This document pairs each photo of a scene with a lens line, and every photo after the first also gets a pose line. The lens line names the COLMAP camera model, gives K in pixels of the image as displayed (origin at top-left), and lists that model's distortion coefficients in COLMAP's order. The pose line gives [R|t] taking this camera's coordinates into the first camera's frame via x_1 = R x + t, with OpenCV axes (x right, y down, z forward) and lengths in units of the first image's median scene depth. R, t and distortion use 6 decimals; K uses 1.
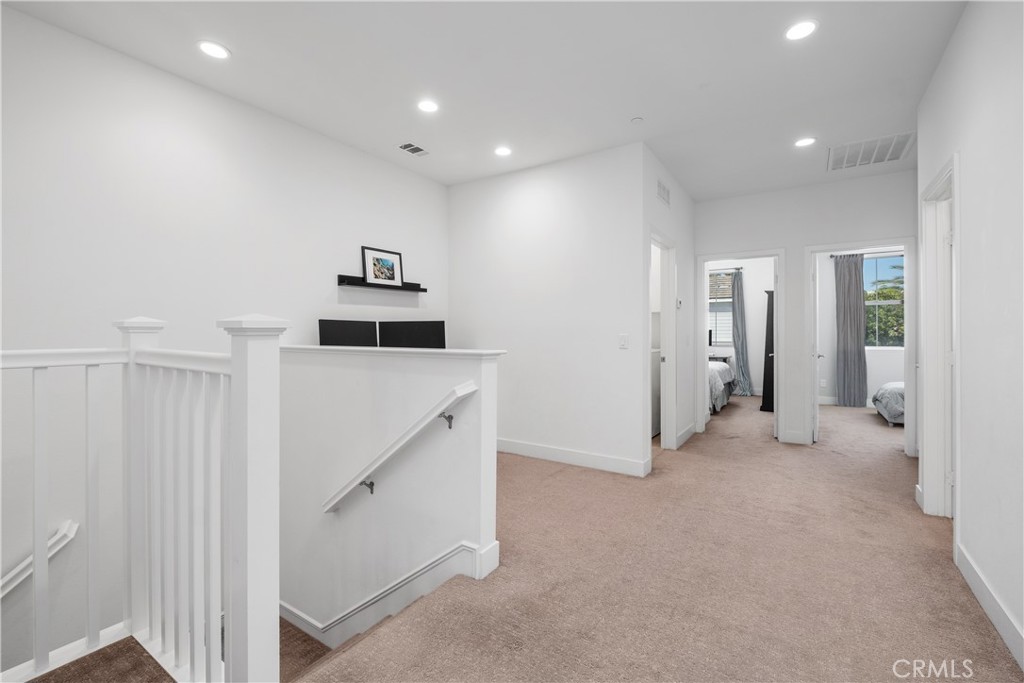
lens RADIAL K [[439.1, 0, 513.8], [0, 439.1, 334.4], [0, 0, 1]] dist [-0.006258, -0.000604]
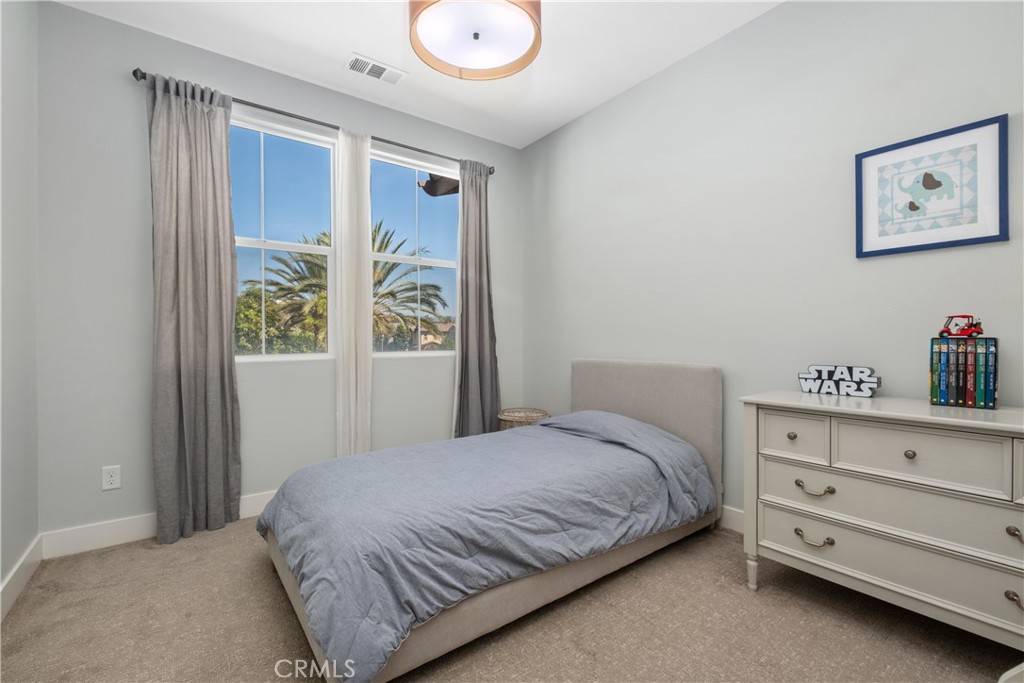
lens RADIAL K [[439.1, 0, 514.9], [0, 439.1, 342.0], [0, 0, 1]] dist [-0.006258, -0.000604]
pose [[0.319439, -0.003600, 0.947600, 0.499673], [-0.005058, 0.999972, 0.005504, 0.009563], [-0.947593, -0.006551, 0.319411, 0.623136]]
